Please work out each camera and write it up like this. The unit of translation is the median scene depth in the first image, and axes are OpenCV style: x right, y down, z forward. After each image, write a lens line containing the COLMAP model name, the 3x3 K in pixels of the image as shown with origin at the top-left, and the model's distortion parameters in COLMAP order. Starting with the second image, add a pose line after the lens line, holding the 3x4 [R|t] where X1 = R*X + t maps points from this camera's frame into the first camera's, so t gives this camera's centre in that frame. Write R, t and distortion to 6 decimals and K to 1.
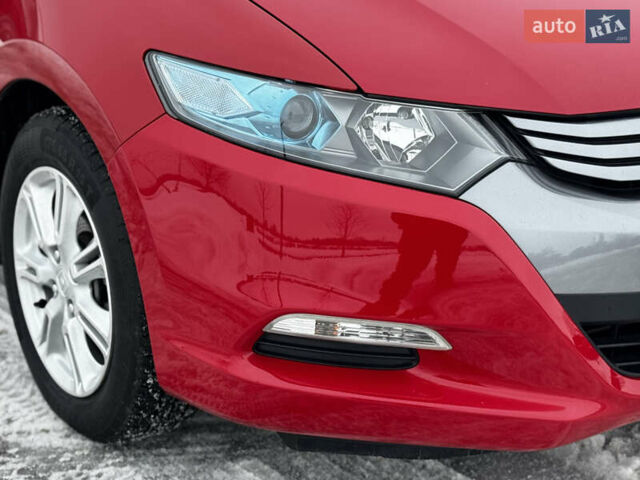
lens RADIAL K [[1397.9, 0, 320.0], [0, 1397.9, 240.0], [0, 0, 1]] dist [0.142592, 0.017338]
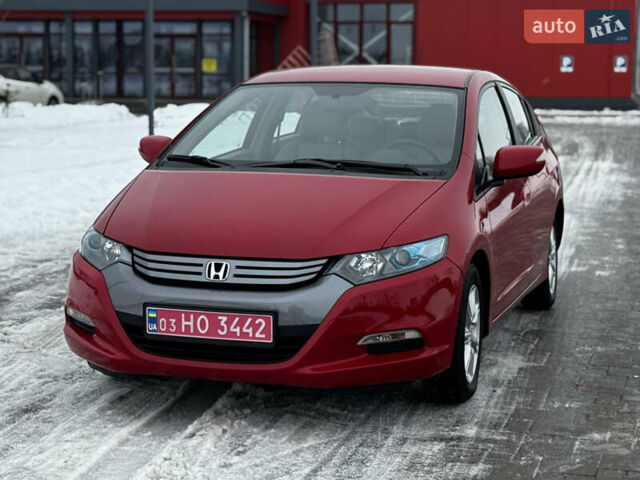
lens RADIAL K [[1397.9, 0, 320.0], [0, 1397.9, 240.0], [0, 0, 1]] dist [0.142592, 0.017338]
pose [[0.652603, 0.094435, -0.751792, 2.441249], [-0.246167, 0.964804, -0.092496, 0.060099], [0.716597, 0.245430, 0.652880, -0.537210]]
